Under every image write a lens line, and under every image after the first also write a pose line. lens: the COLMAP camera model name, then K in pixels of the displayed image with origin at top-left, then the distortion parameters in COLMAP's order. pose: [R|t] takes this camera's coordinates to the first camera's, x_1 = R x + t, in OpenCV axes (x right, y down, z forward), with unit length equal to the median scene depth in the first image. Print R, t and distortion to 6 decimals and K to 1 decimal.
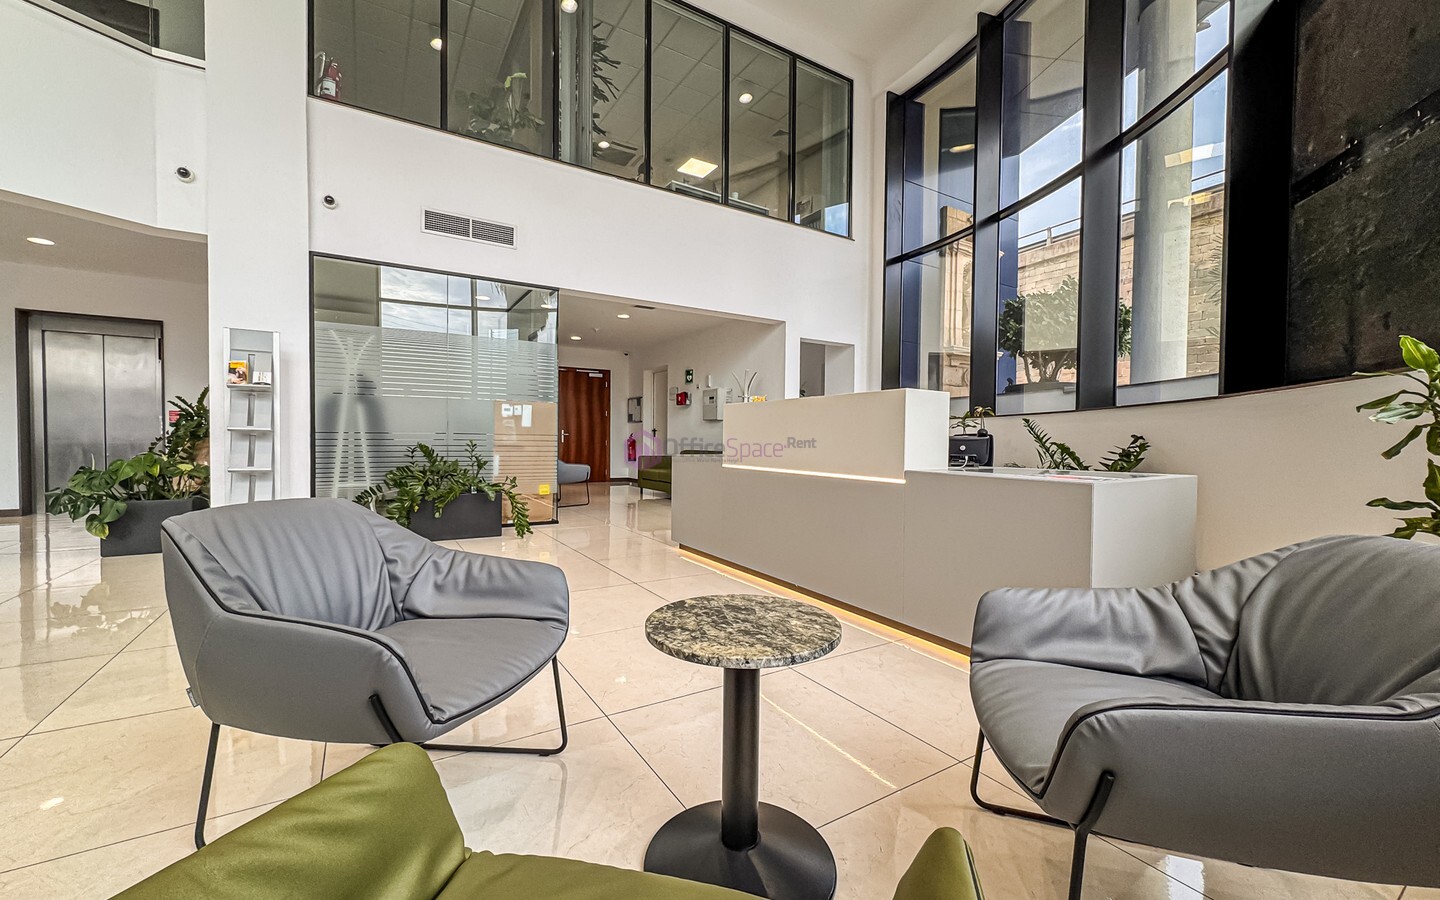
lens RADIAL K [[574.7, 0, 721.4], [0, 574.7, 452.1], [0, 0, 1]] dist [0.003198, 0.000127]
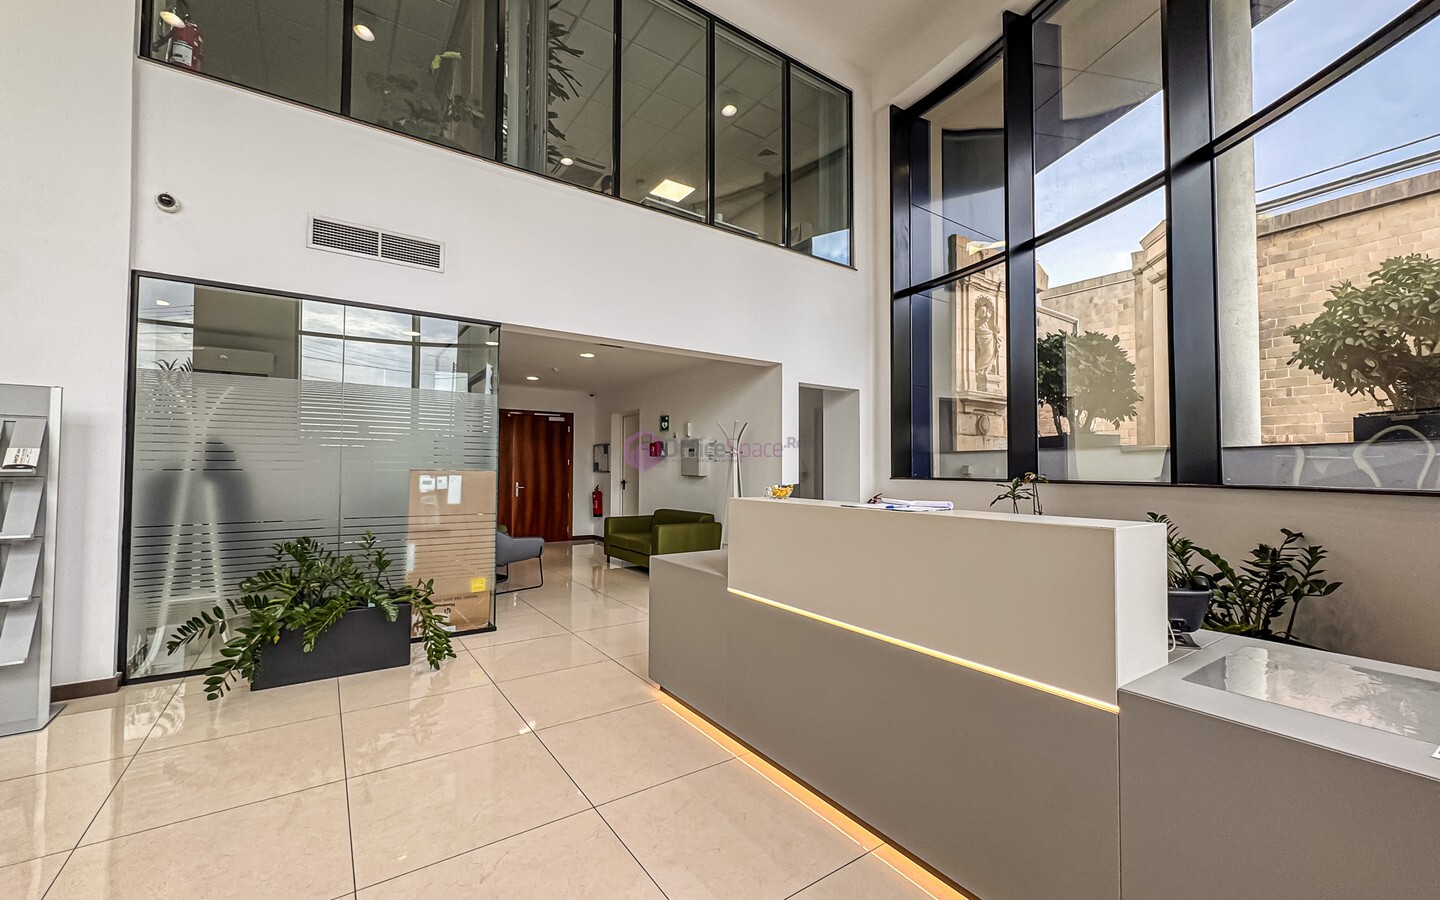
lens RADIAL K [[574.7, 0, 720.3], [0, 574.7, 452.2], [0, 0, 1]] dist [0.003198, 0.000127]
pose [[0.998666, -0.004185, 0.051456, -0.023846], [0.006928, 0.998557, -0.053245, -0.059012], [-0.051159, 0.053530, 0.997255, 0.191045]]
